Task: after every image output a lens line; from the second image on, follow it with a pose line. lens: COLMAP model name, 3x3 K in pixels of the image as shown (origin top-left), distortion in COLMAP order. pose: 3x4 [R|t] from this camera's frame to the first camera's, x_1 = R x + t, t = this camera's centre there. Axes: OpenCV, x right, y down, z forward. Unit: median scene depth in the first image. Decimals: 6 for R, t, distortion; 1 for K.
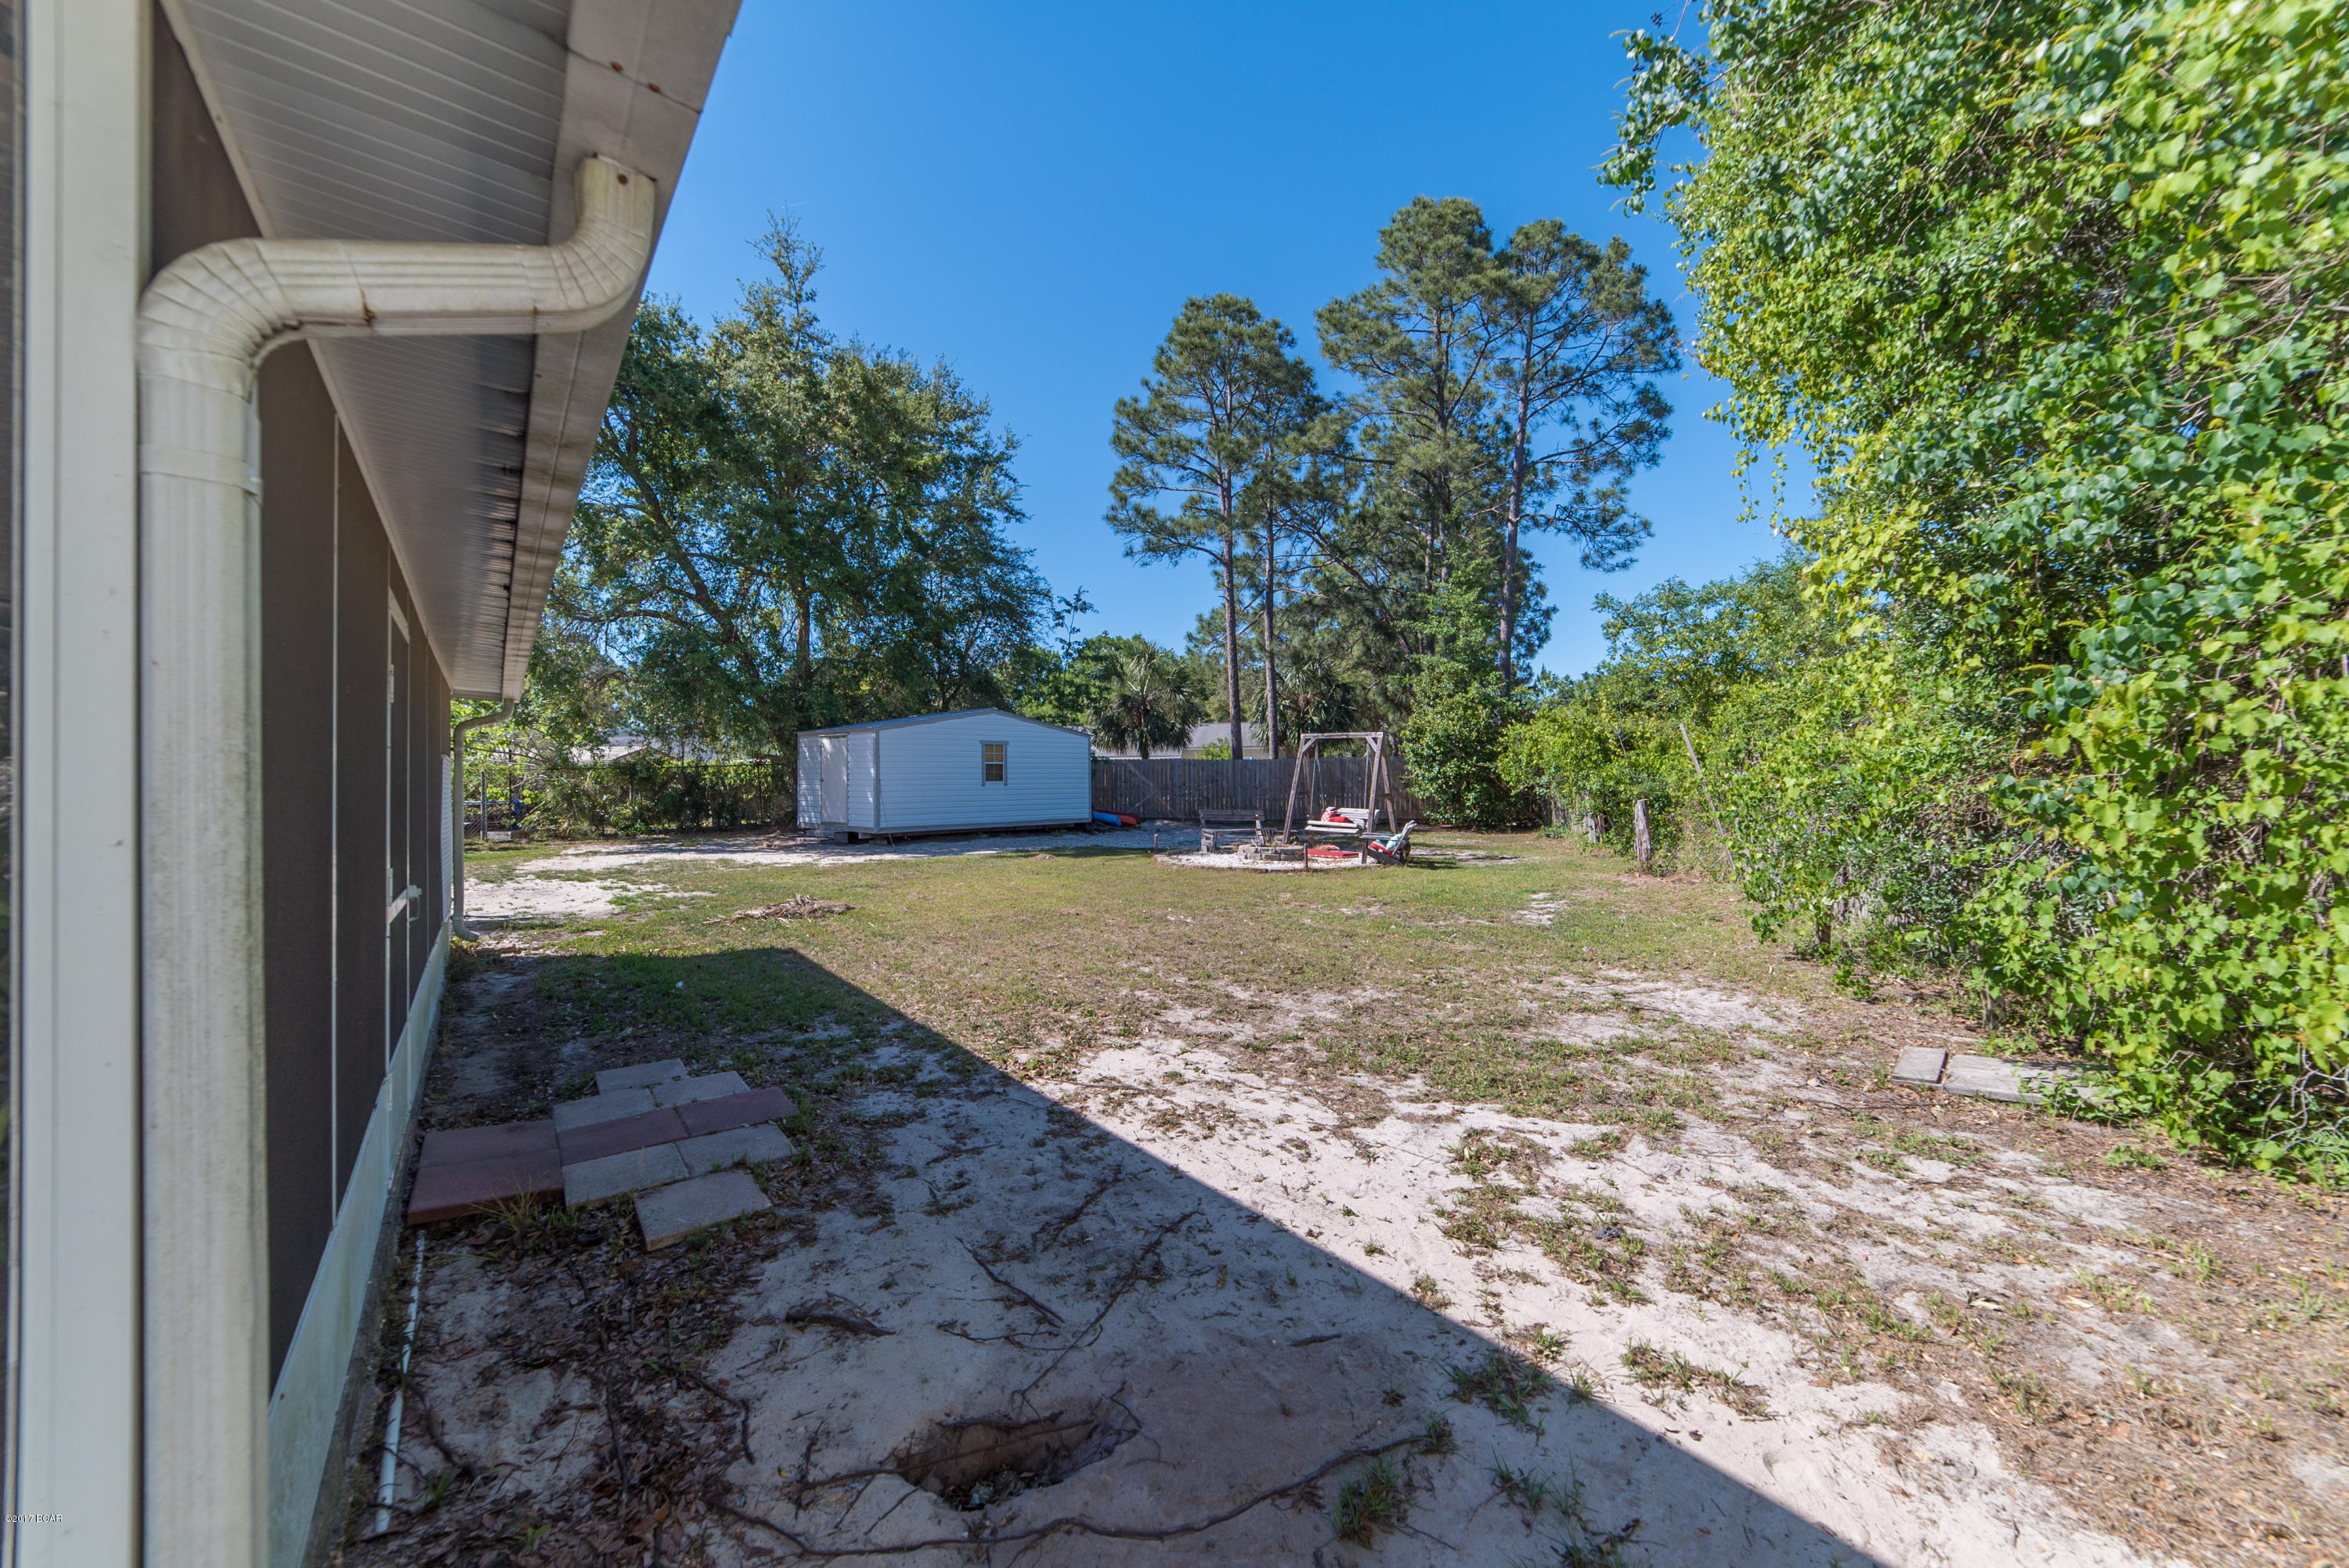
lens RADIAL K [[911.8, 0, 1172.5], [0, 911.8, 778.2], [0, 0, 1]] dist [-0.000437, 0.000102]
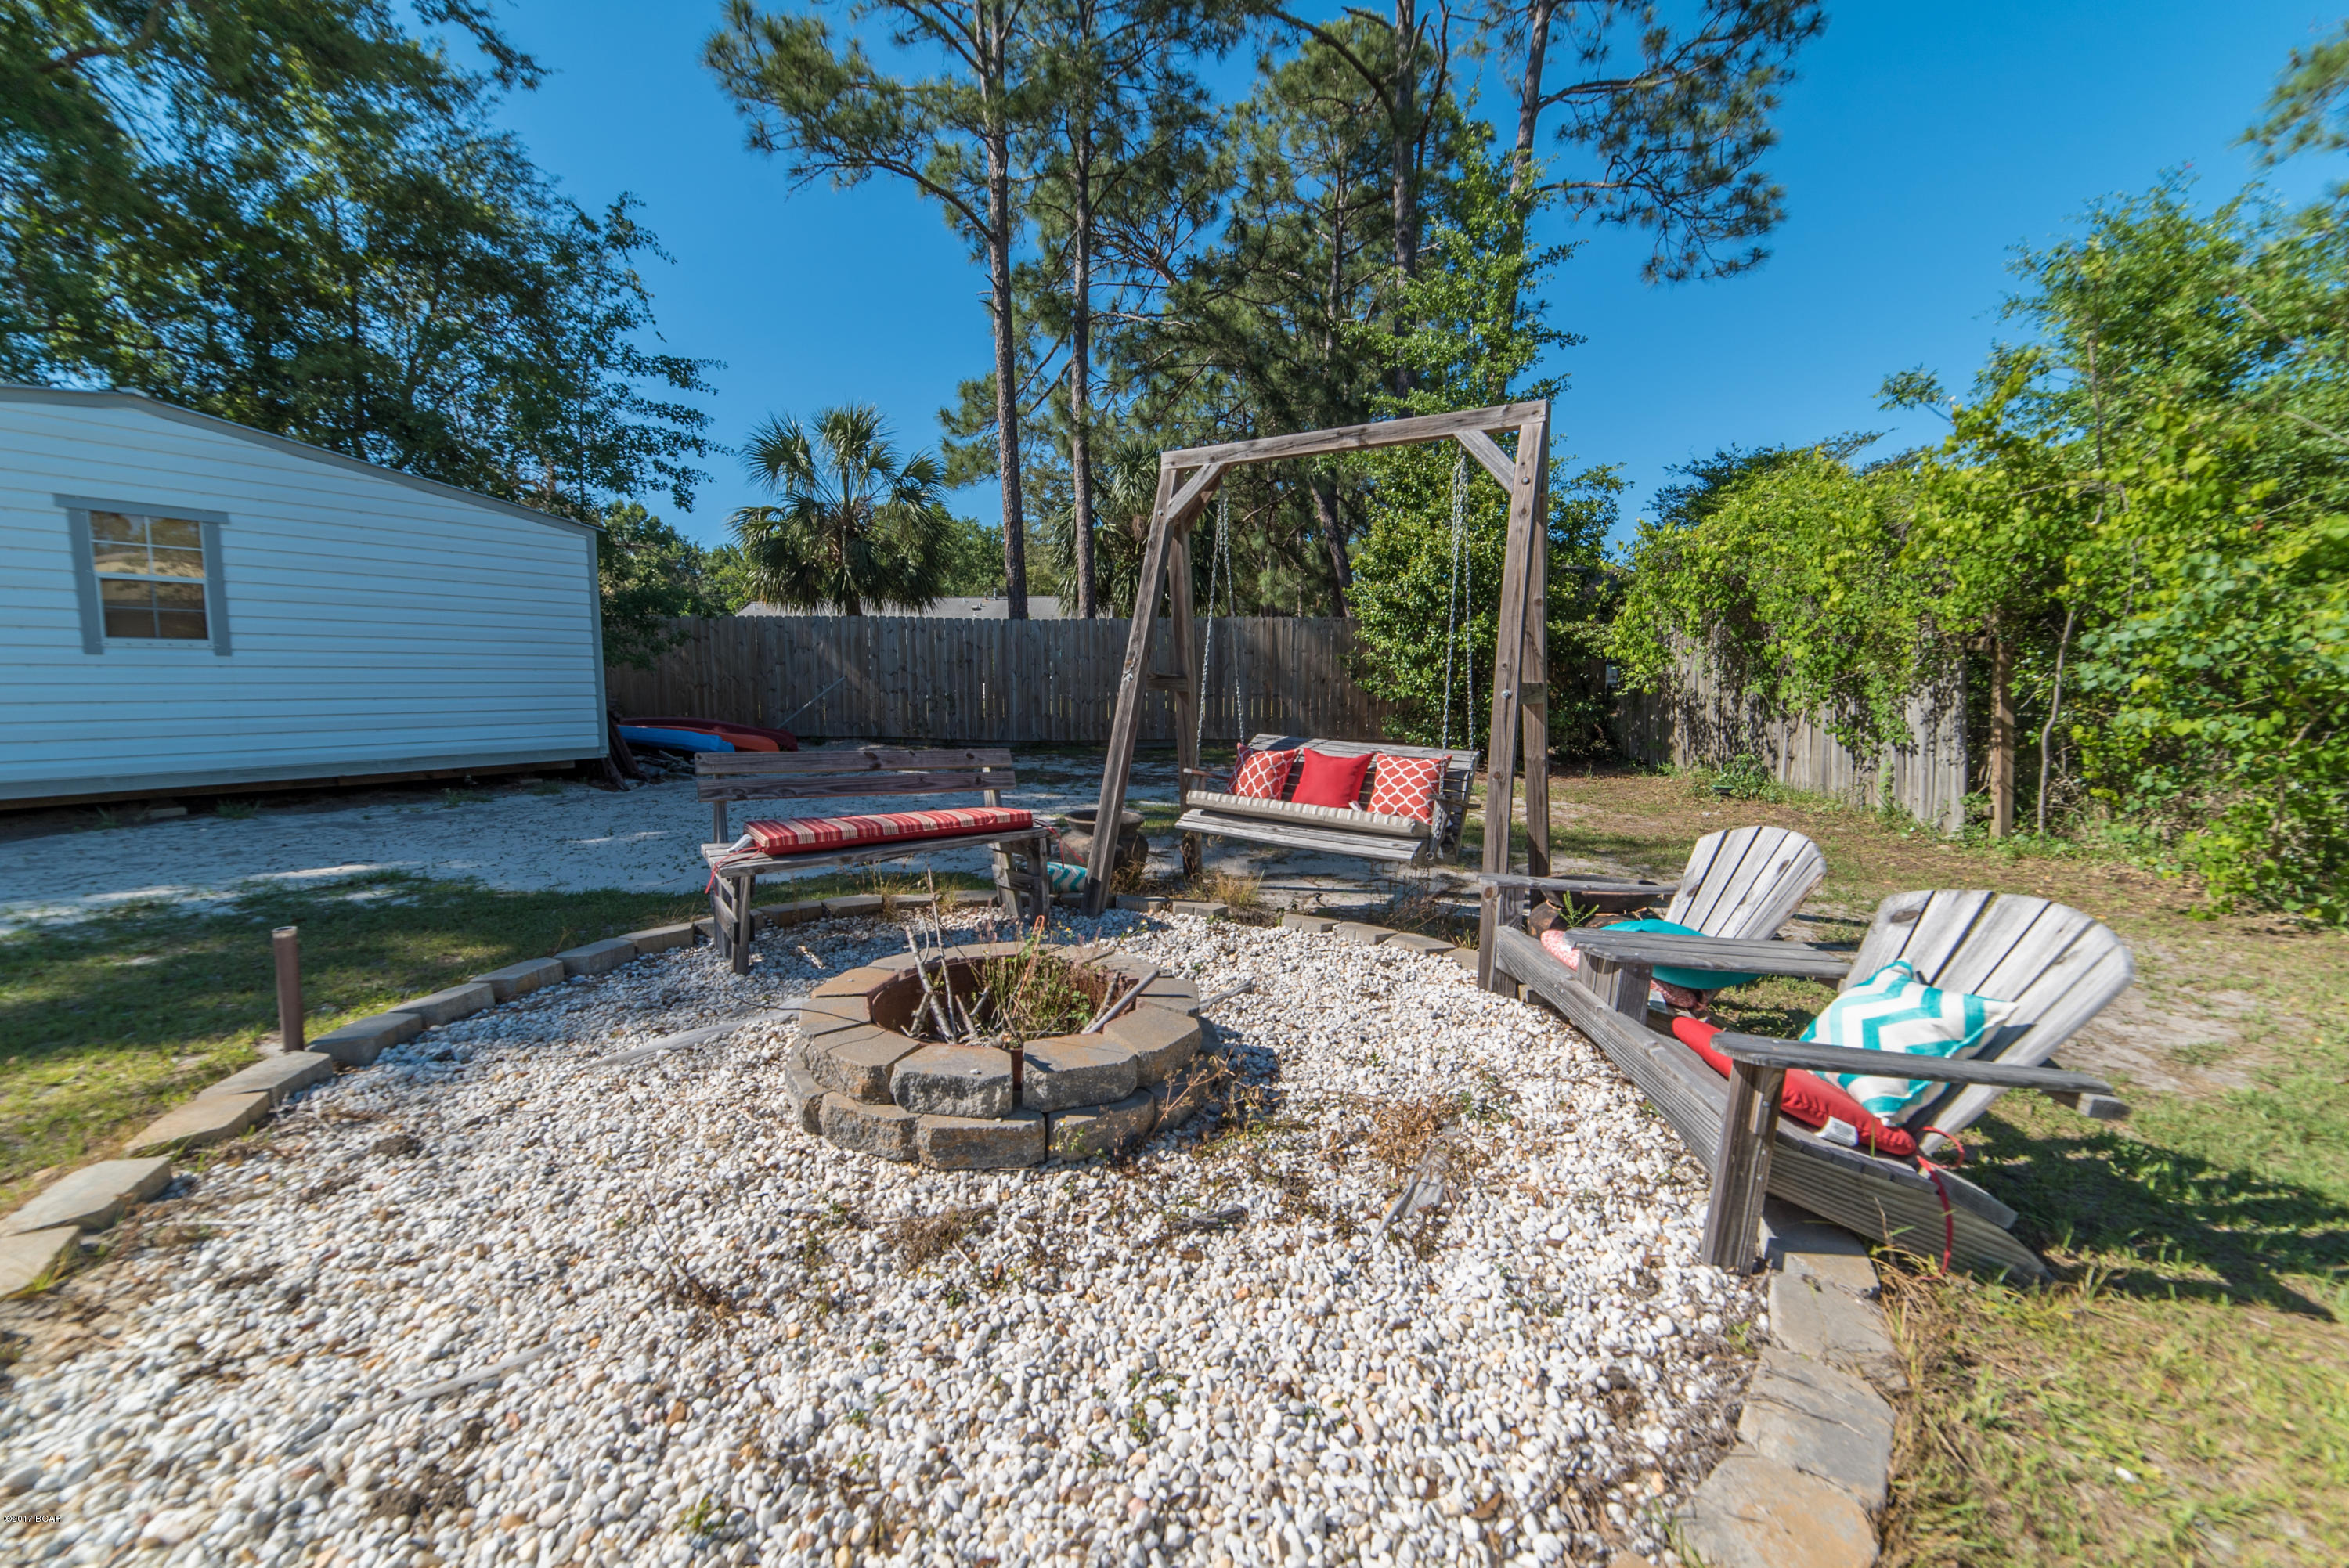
lens RADIAL K [[942.8, 0, 1174.5], [0, 942.8, 784.0], [0, 0, 1]] dist [-0.001132, -0.000018]
pose [[0.981814, -0.009860, 0.189587, 0.065028], [-0.011683, 0.993619, 0.112180, 0.010496], [-0.189484, -0.112355, 0.975434, 0.508225]]
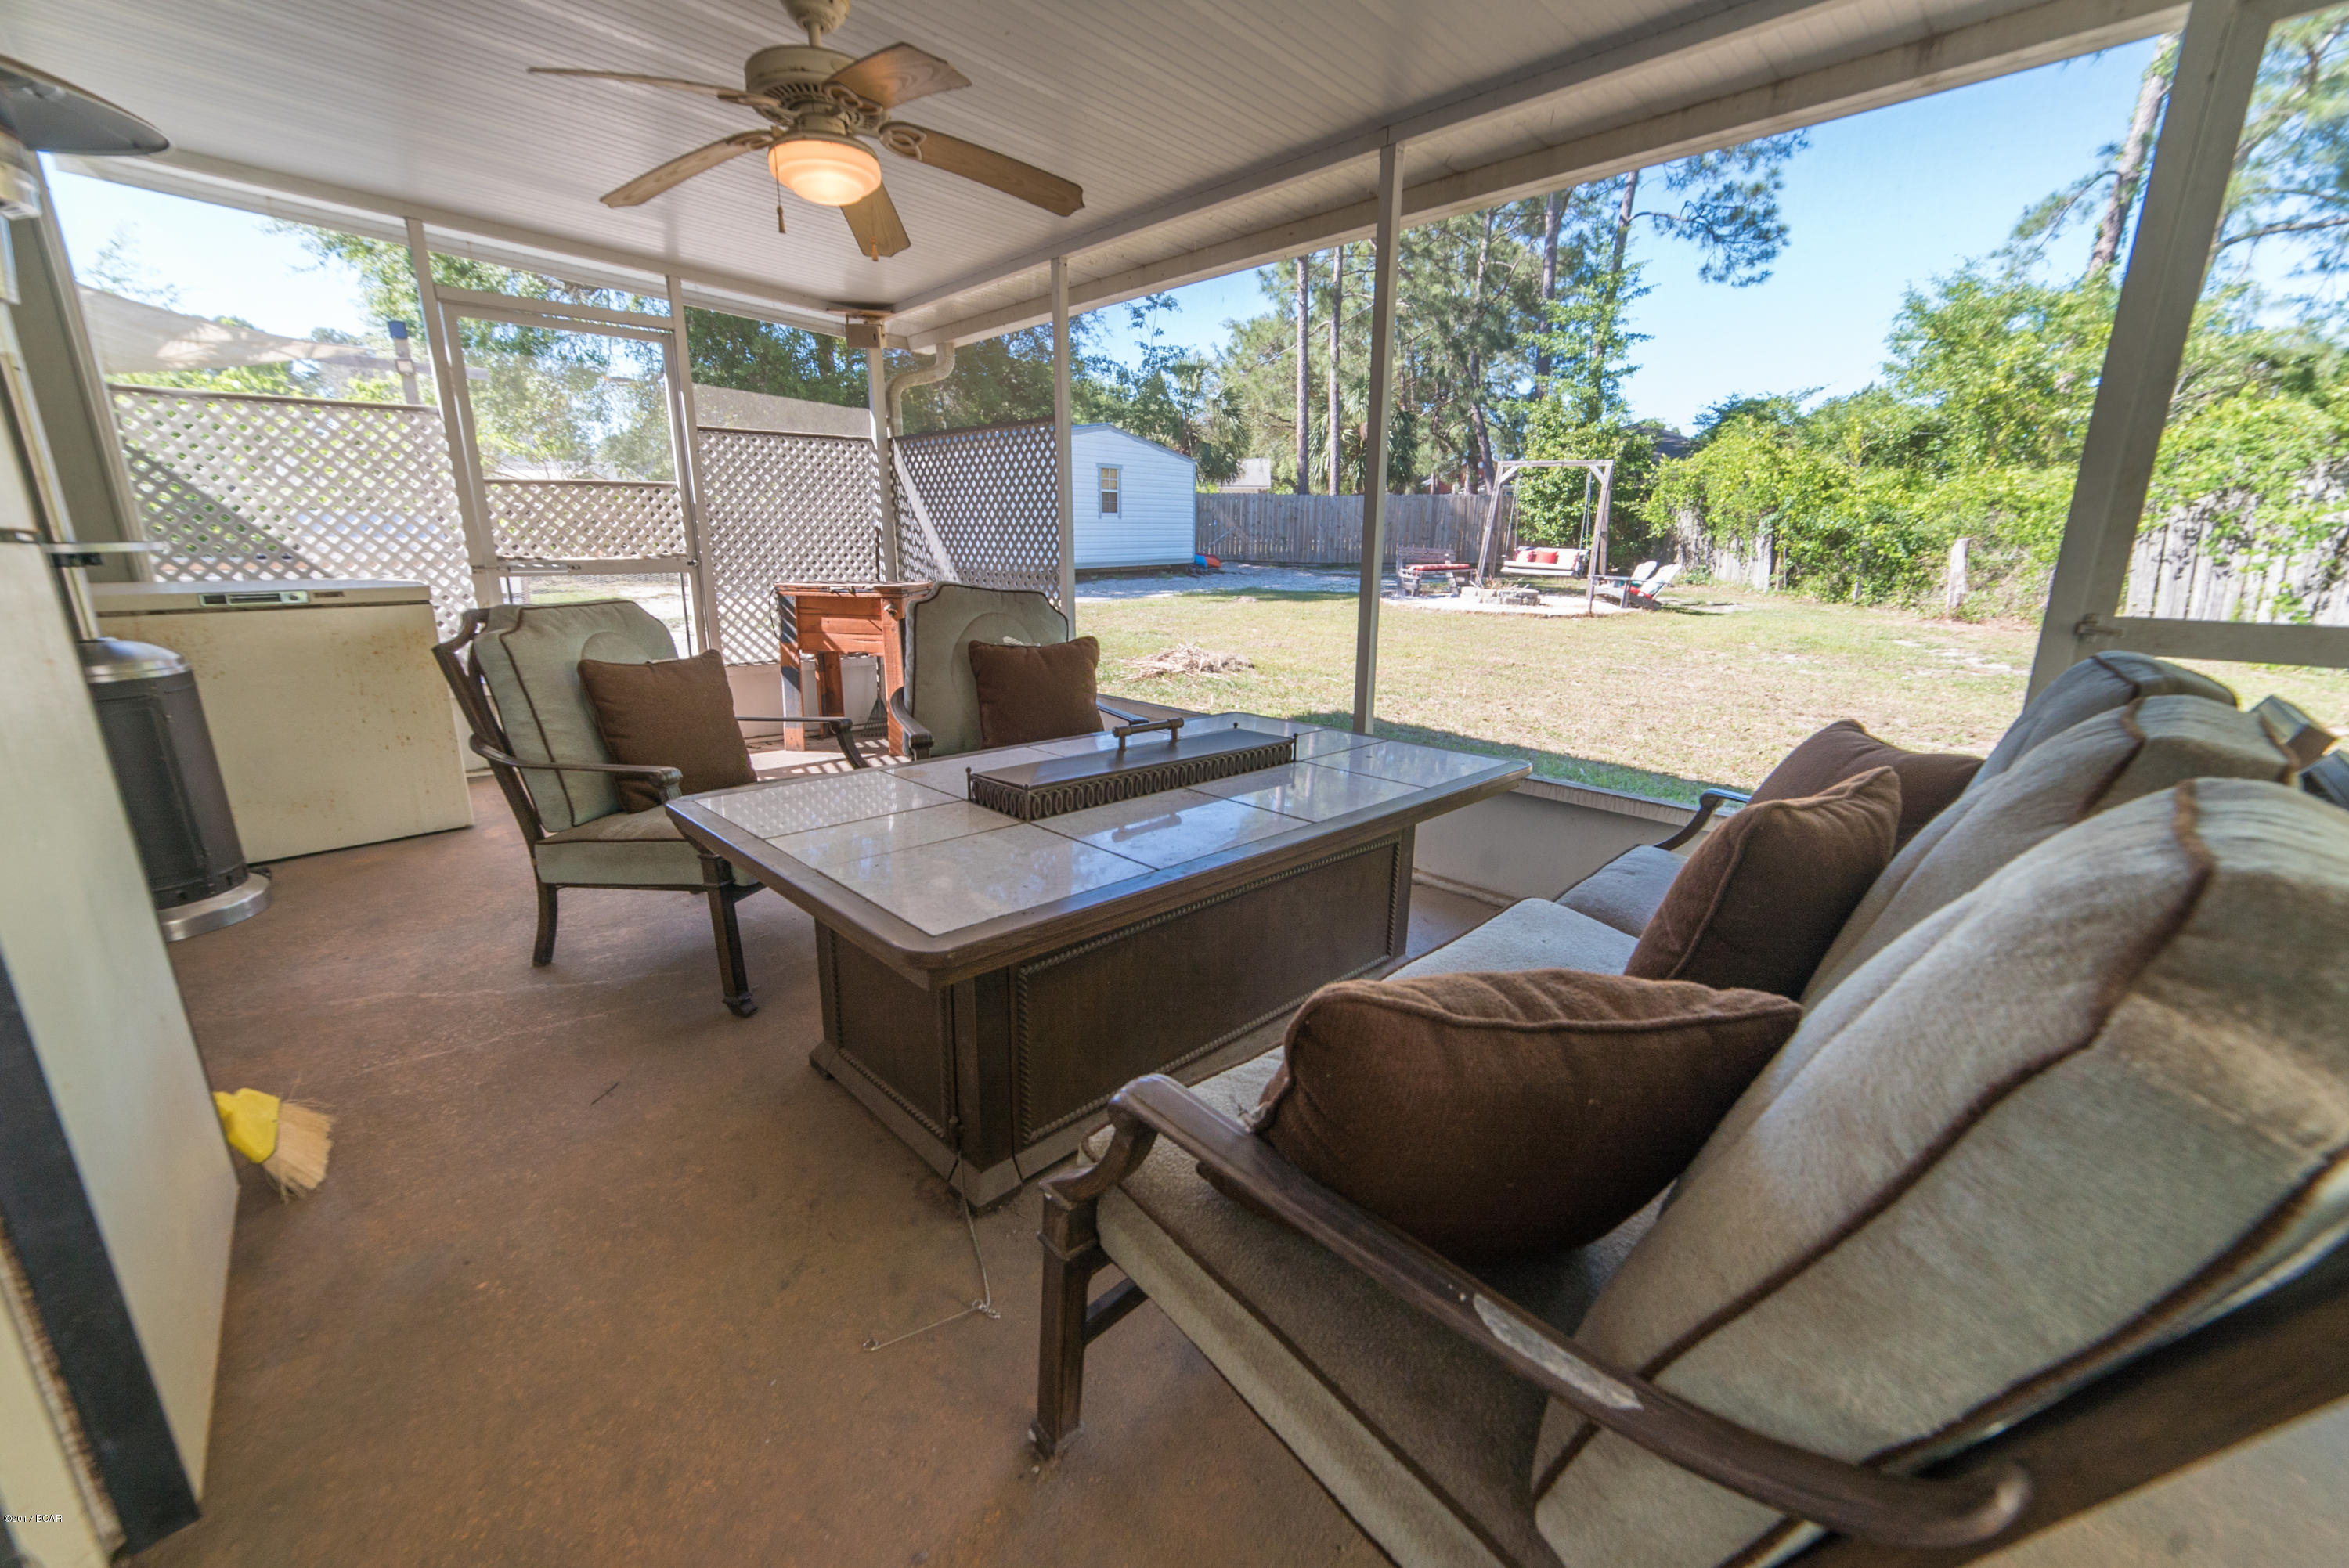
lens RADIAL K [[911.8, 0, 1172.5], [0, 911.8, 778.2], [0, 0, 1]] dist [-0.000437, 0.000102]
pose [[0.993252, -0.016209, 0.114837, -0.197709], [-0.015173, 0.963512, 0.267236, 0.011339], [-0.114978, -0.267175, 0.956764, 0.071153]]
